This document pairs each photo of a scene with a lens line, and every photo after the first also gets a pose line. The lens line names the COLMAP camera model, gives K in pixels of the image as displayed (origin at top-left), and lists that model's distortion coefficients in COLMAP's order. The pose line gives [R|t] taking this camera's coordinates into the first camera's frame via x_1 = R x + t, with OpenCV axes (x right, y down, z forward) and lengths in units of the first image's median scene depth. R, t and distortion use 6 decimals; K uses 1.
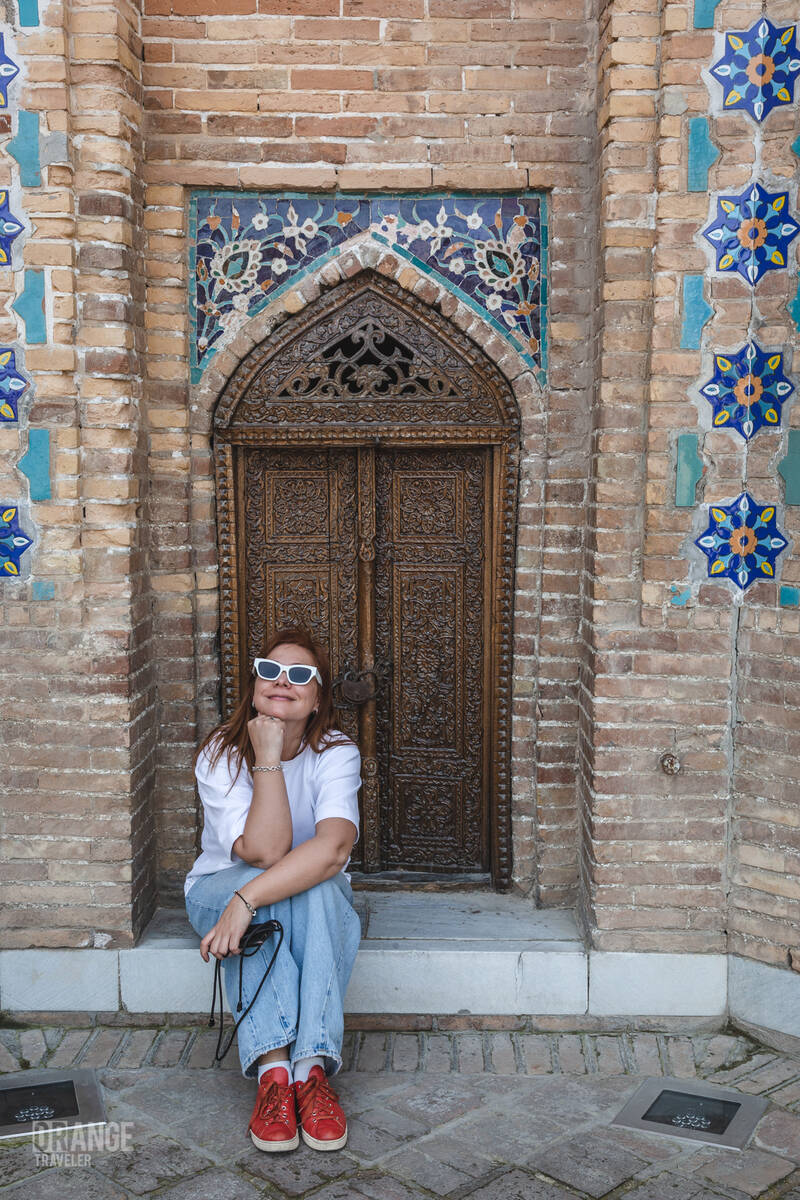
lens RADIAL K [[2516.4, 0, 400.0], [0, 2516.4, 600.0], [0, 0, 1]] dist [-0.075096, 0.160949]
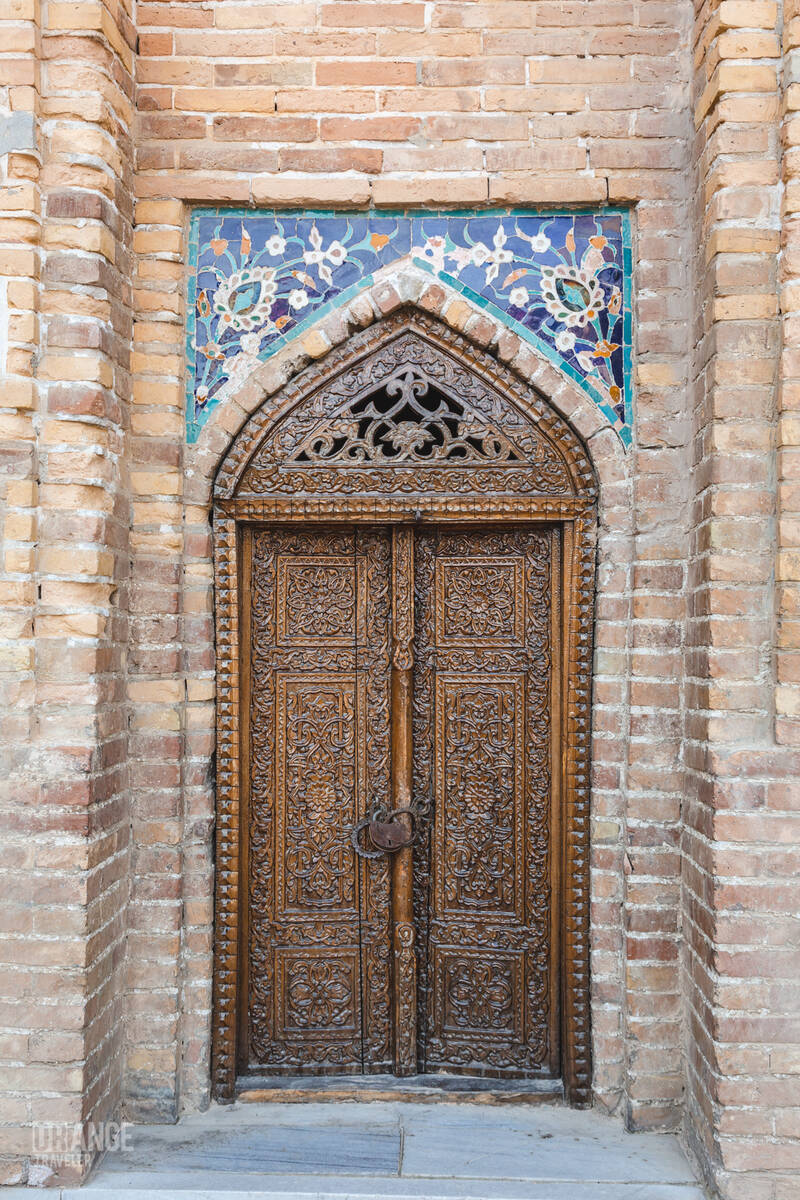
lens RADIAL K [[1238.7, 0, 357.1], [0, 1238.7, 629.6], [0, 0, 1]] dist [-0.010213, 0.001266]
pose [[0.999863, 0.007752, -0.014591, -0.022448], [-0.010133, 0.985229, -0.170942, 0.040091], [0.013050, 0.171066, 0.985173, 0.624629]]
